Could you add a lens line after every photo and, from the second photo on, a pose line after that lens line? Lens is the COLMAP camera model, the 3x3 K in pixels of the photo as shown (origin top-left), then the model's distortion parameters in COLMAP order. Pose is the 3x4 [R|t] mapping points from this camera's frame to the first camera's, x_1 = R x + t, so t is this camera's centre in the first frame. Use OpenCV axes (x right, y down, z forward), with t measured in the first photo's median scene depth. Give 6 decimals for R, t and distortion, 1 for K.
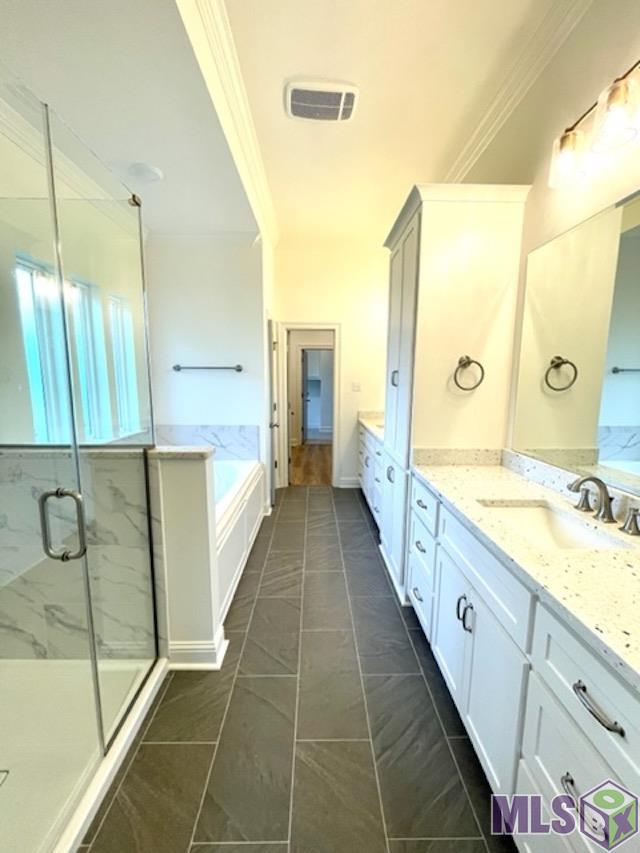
lens RADIAL K [[345.8, 0, 320.0], [0, 345.8, 424.6], [0, 0, 1]] dist [-0.002999, -0.000056]
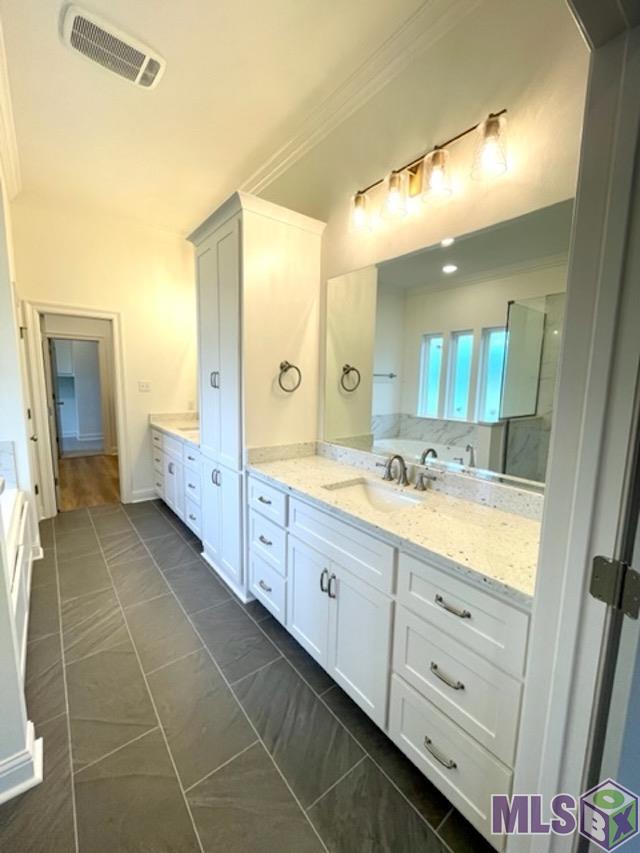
lens RADIAL K [[345.8, 0, 318.8], [0, 345.8, 424.2], [0, 0, 1]] dist [-0.002999, -0.000056]
pose [[0.793987, -0.067025, 0.604229, -0.181523], [0.064015, 0.997596, 0.026541, -0.018016], [-0.604555, 0.017607, 0.796369, 0.049504]]
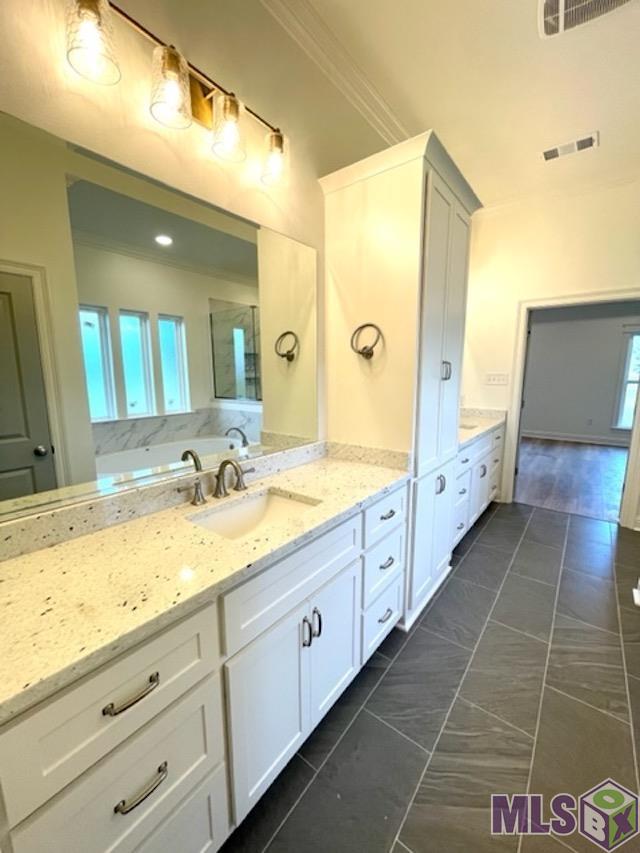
lens RADIAL K [[345.8, 0, 317.4], [0, 345.8, 432.5], [0, 0, 1]] dist [-0.002999, -0.000056]
pose [[-0.777588, -0.104754, 0.619987, -0.087876], [0.088823, 0.957836, 0.273240, -0.285820], [-0.622469, 0.267537, -0.735497, 2.152973]]
